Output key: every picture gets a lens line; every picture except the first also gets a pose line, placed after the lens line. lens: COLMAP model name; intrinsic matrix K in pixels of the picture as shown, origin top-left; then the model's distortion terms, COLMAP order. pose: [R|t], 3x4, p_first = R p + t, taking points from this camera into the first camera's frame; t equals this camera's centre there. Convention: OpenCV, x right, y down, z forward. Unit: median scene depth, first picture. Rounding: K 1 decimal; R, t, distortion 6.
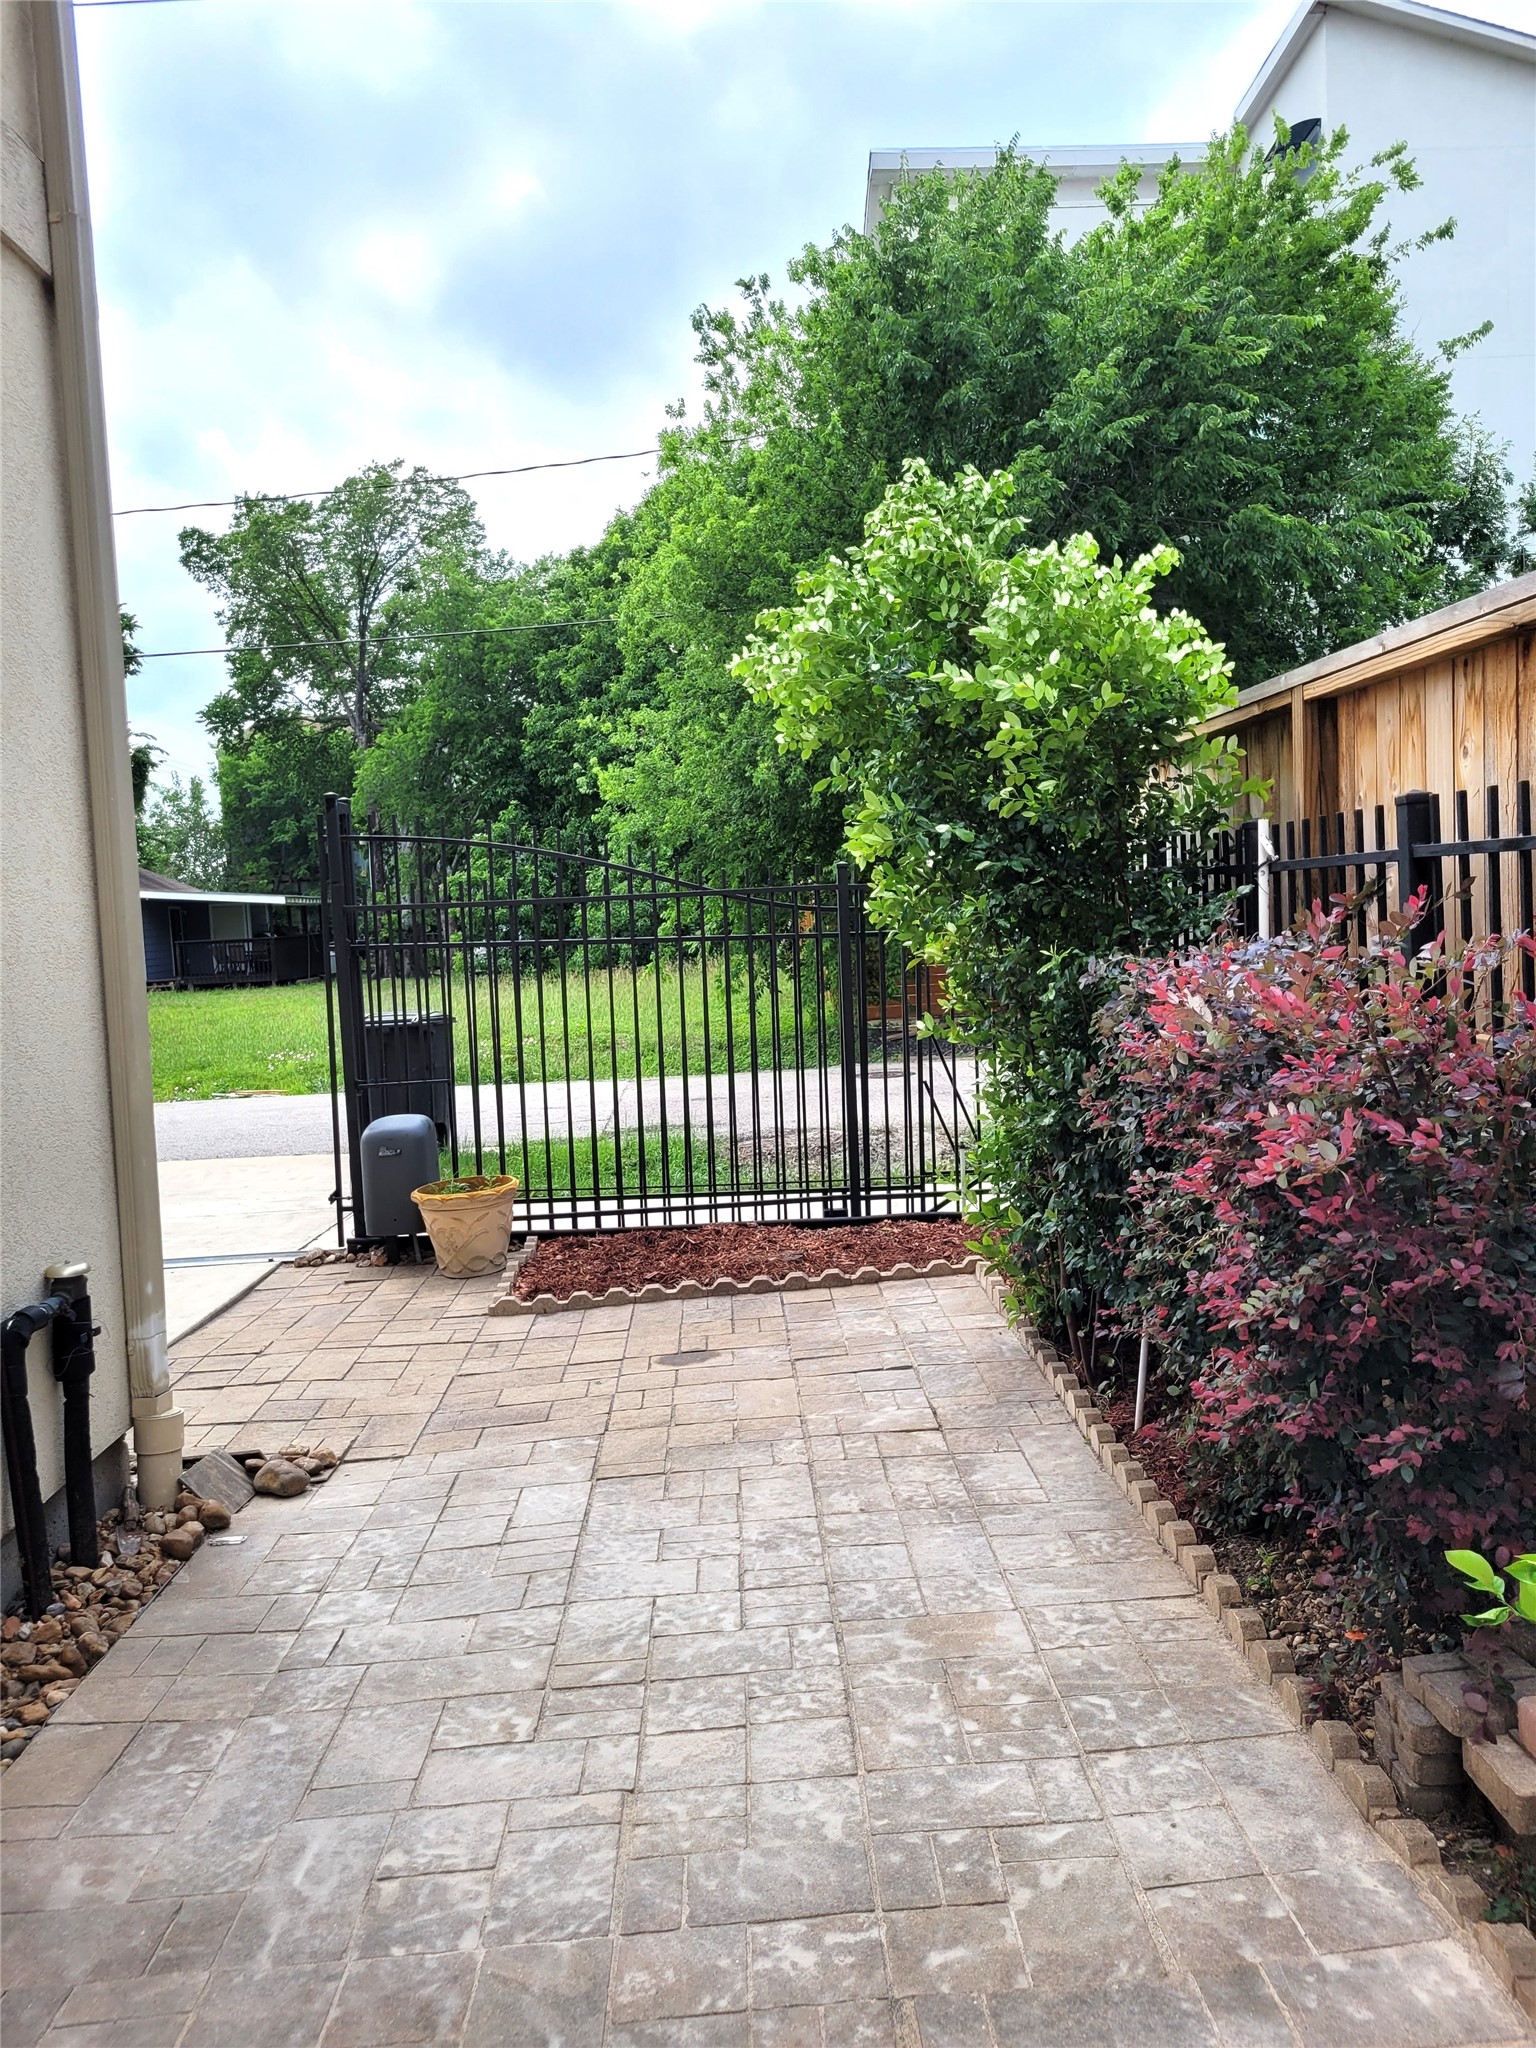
lens RADIAL K [[1542.6, 0, 774.9], [0, 1542.6, 1018.6], [0, 0, 1]] dist [0.025491, -0.002359]
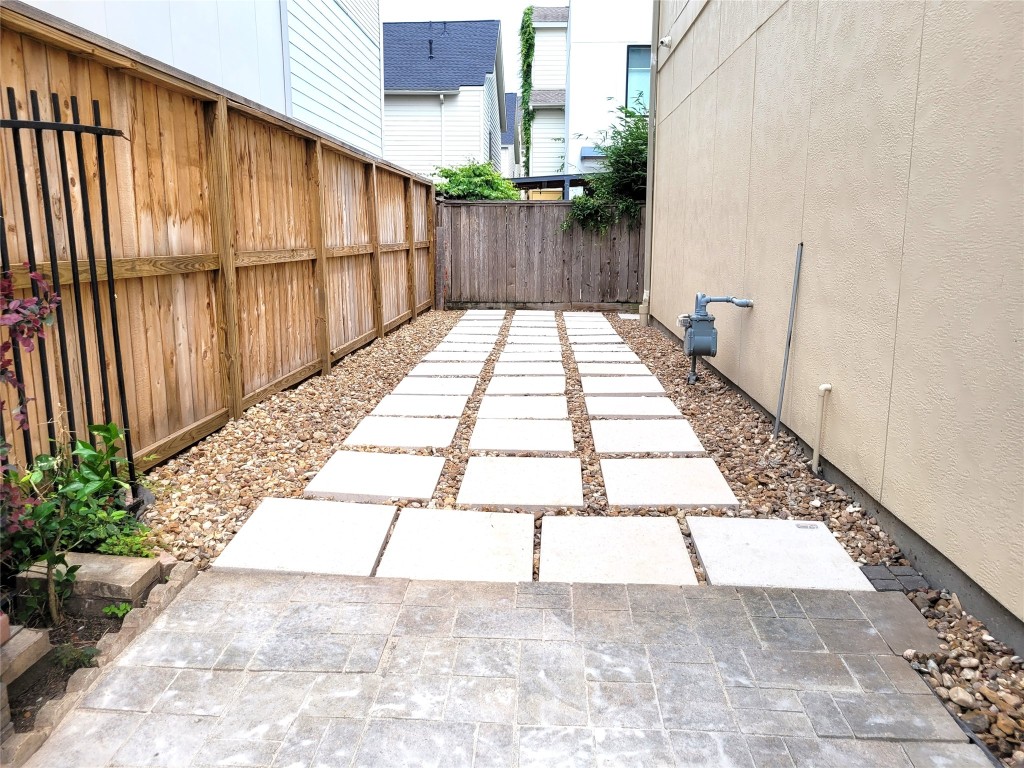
lens RADIAL K [[771.3, 0, 509.6], [0, 771.3, 385.9], [0, 0, 1]] dist [0.025491, -0.002359]
pose [[-0.995118, 0.026322, 0.095113, -0.189075], [0.051571, 0.960410, 0.273775, -0.027968], [-0.084141, 0.277343, -0.957079, 1.736466]]
